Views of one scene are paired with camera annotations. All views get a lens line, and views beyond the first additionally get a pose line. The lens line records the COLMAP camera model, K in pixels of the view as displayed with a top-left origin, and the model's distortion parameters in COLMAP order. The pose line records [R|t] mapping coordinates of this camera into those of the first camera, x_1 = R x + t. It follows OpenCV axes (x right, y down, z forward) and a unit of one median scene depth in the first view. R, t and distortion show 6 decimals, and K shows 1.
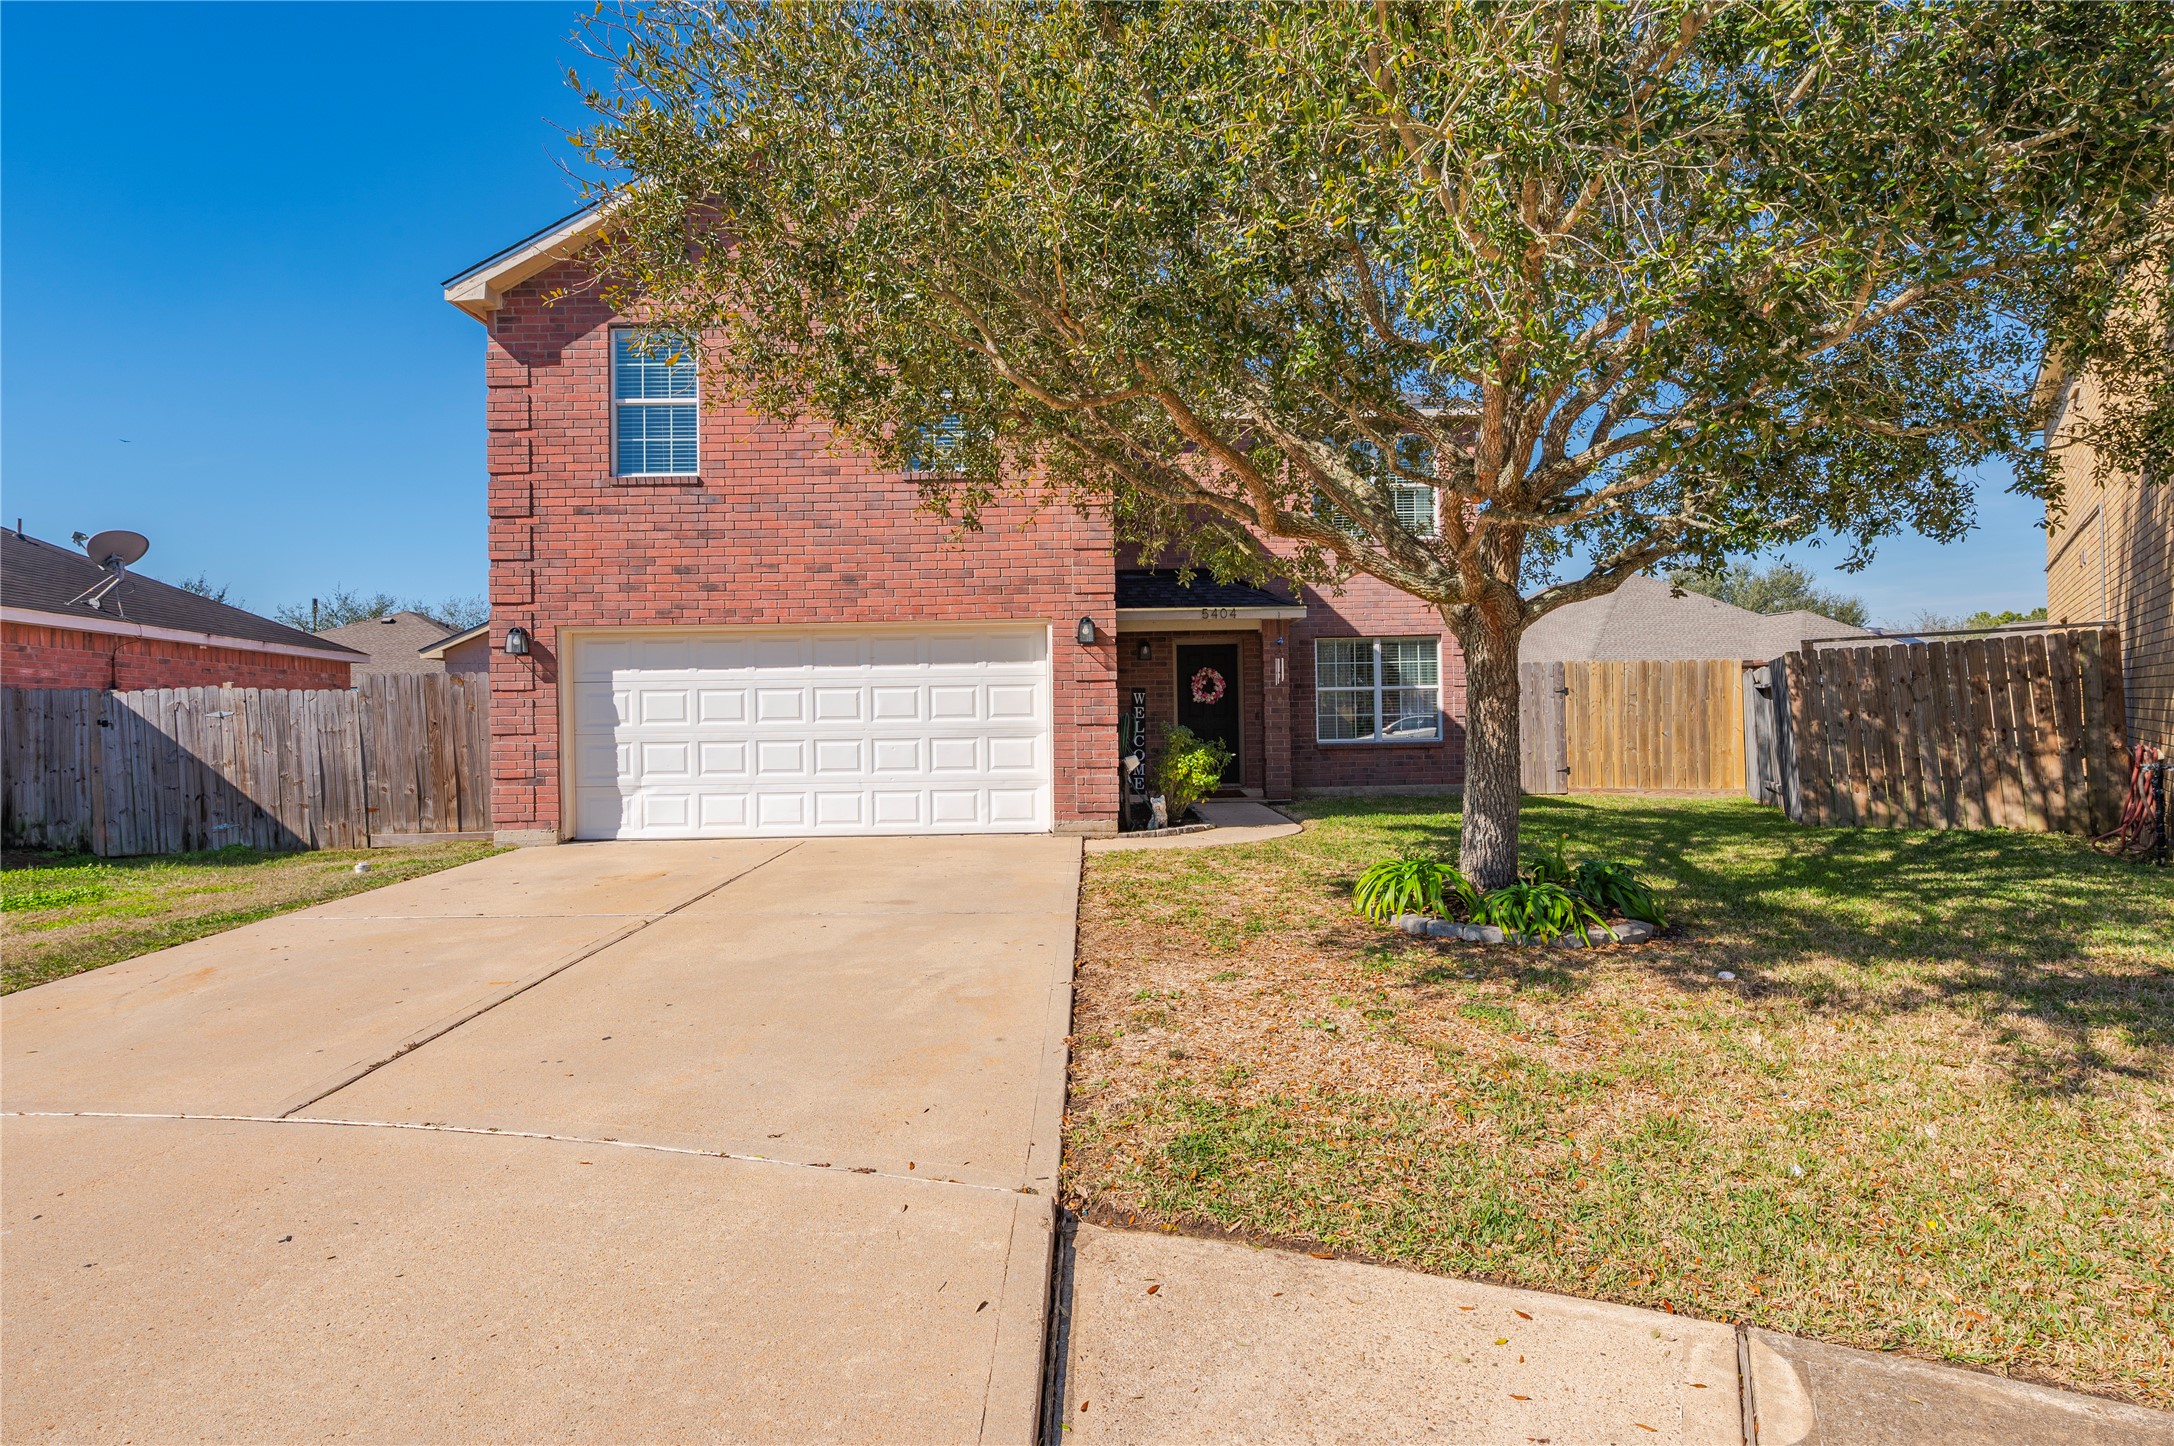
lens RADIAL K [[1104.9, 0, 1092.0], [0, 1104.9, 723.2], [0, 0, 1]] dist [-0.000619, 0.000002]
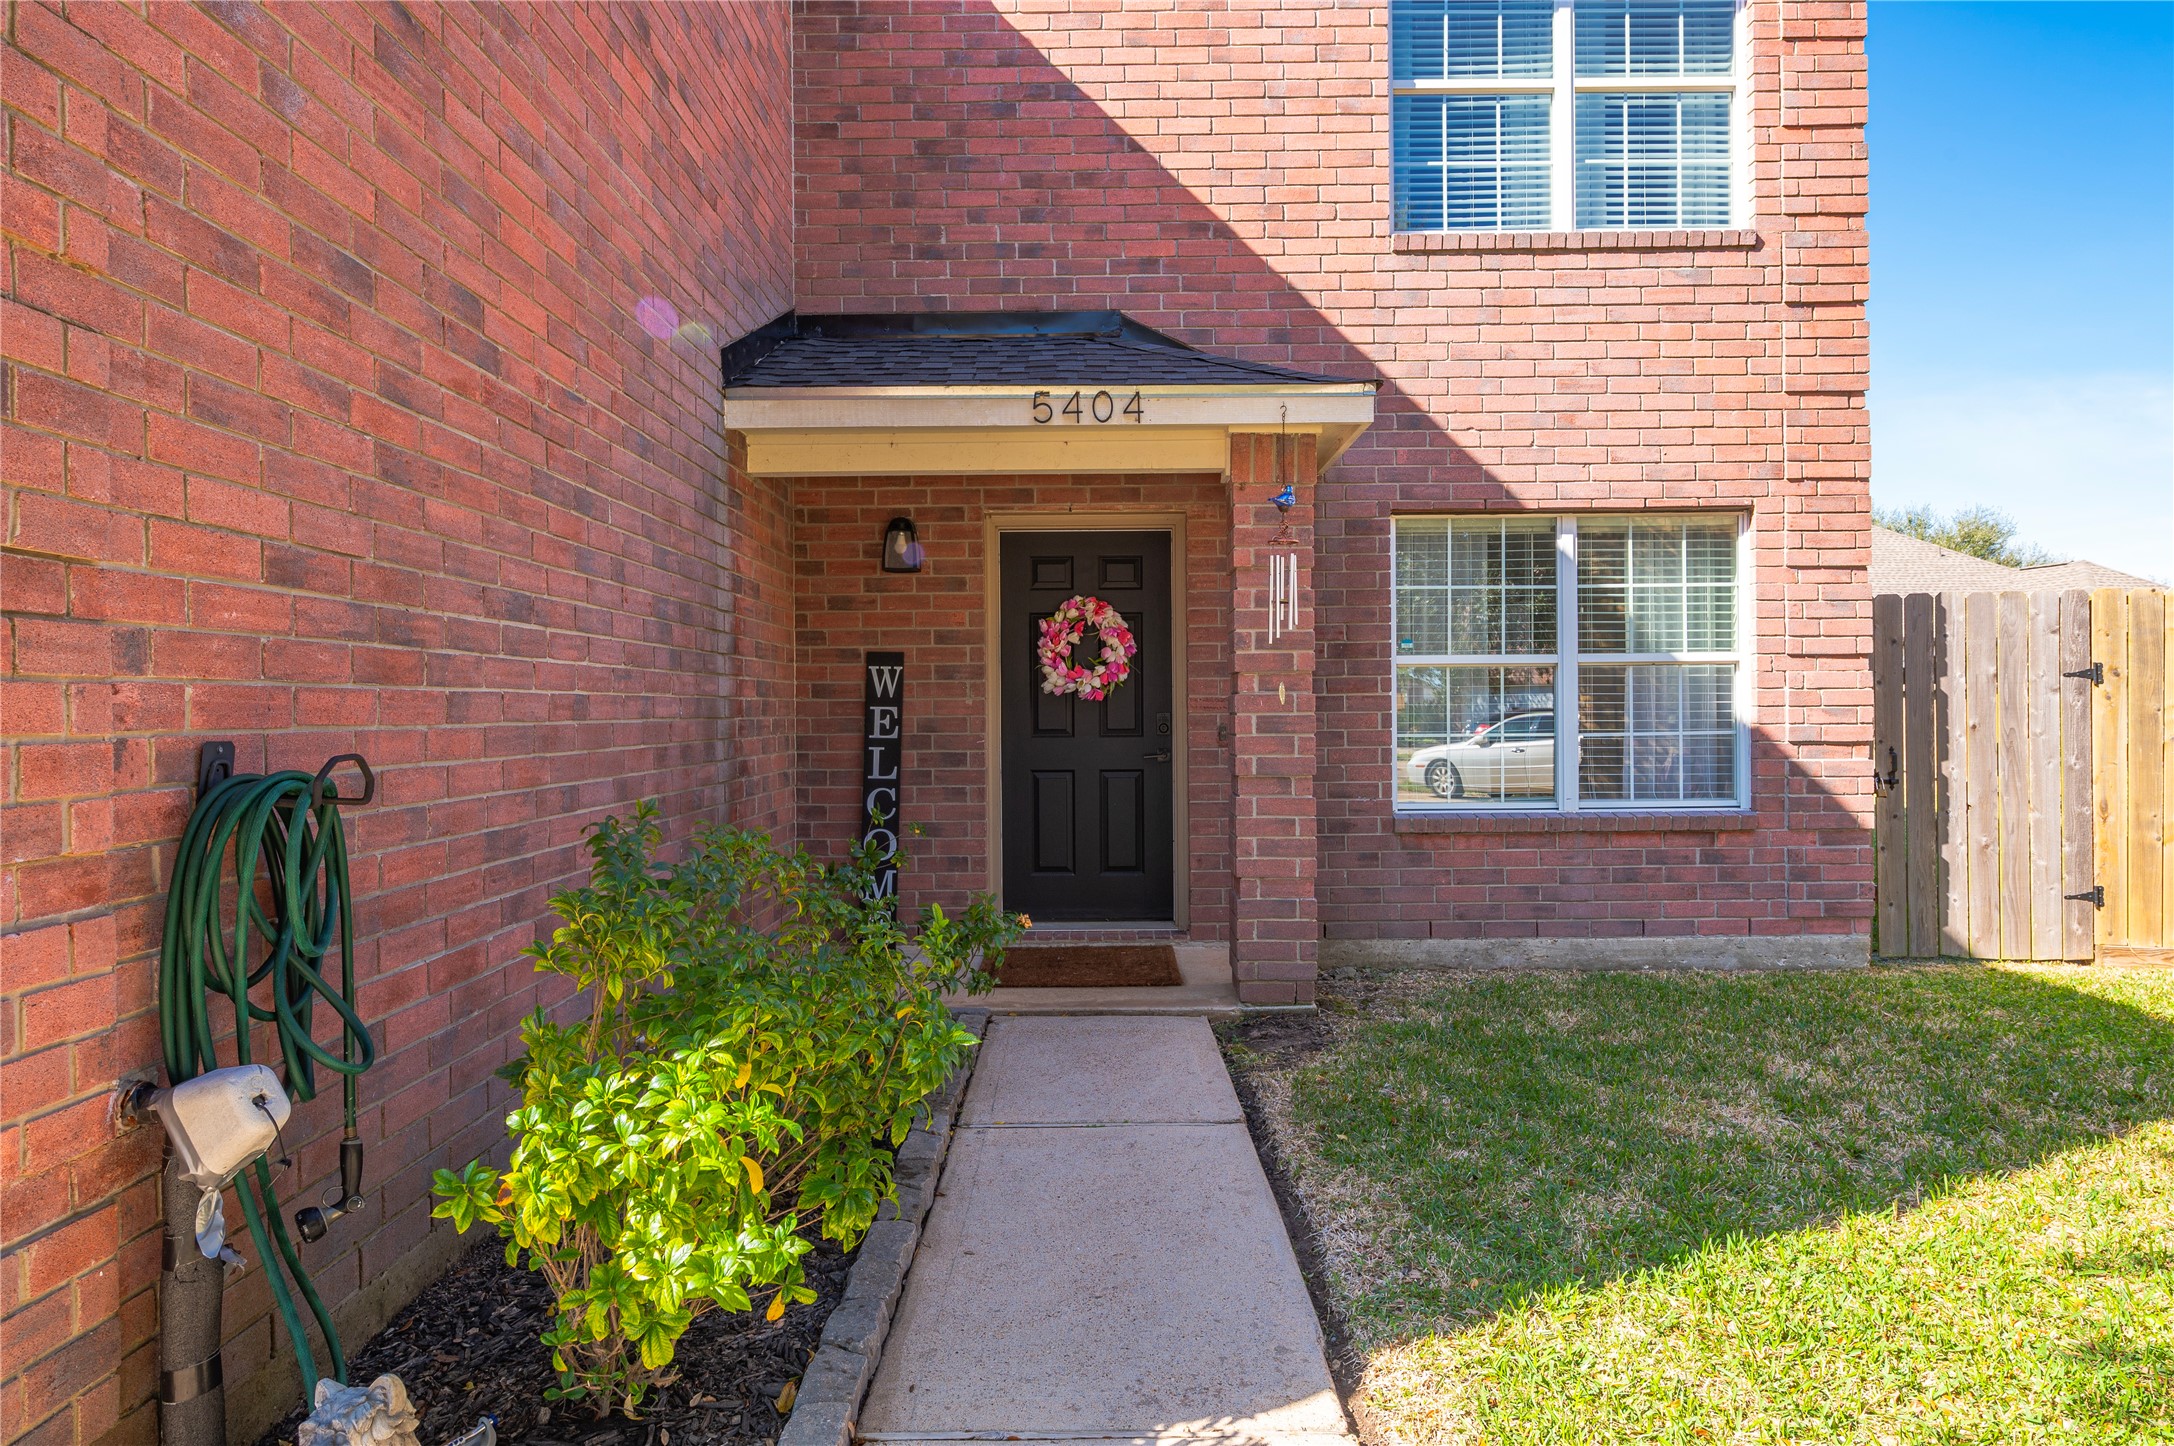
lens RADIAL K [[1245.5, 0, 1080.0], [0, 1245.5, 719.2], [0, 0, 1]] dist [-0.000021, -0.000162]
pose [[0.999857, 0.010399, -0.013373, 0.109186], [-0.010275, 0.999904, 0.009308, -0.014873], [0.013468, -0.009169, 0.999867, 0.603549]]
